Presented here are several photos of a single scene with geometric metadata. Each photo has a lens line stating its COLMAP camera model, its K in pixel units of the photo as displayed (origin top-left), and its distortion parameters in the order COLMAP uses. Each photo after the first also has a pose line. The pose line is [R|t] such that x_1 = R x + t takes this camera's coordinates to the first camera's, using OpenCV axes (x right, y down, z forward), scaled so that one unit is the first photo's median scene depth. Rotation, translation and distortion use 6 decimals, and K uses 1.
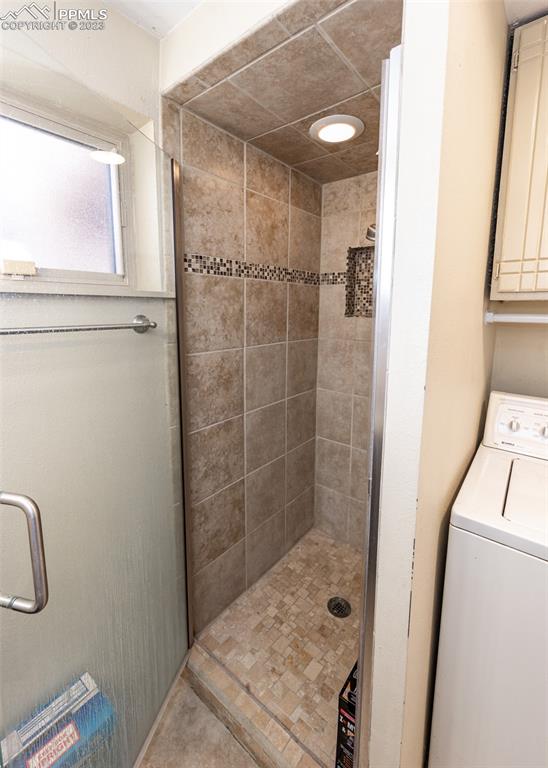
lens RADIAL K [[326.7, 0, 275.7], [0, 326.7, 346.2], [0, 0, 1]] dist [0.004486, 0.000167]
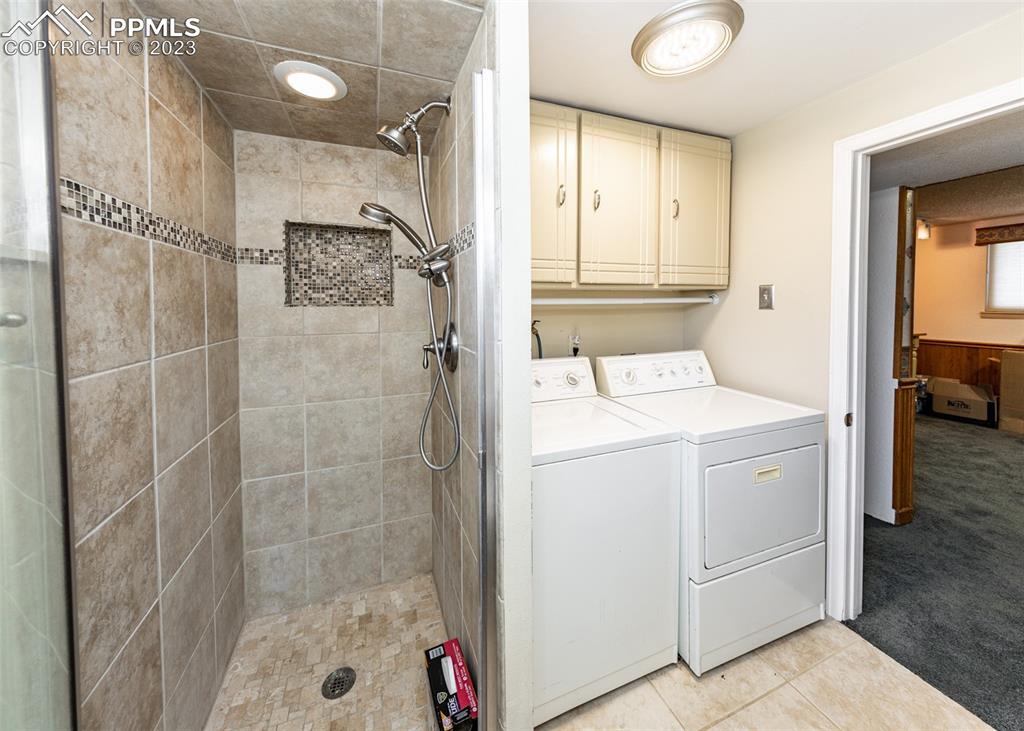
lens RADIAL K [[347.3, 0, 511.1], [0, 347.3, 307.3], [0, 0, 1]] dist [0.001479, 0.000006]
pose [[0.521978, -0.022528, 0.852661, -0.259855], [0.108839, 0.993239, -0.040387, 0.004941], [-0.845987, 0.113883, 0.520901, 0.135696]]
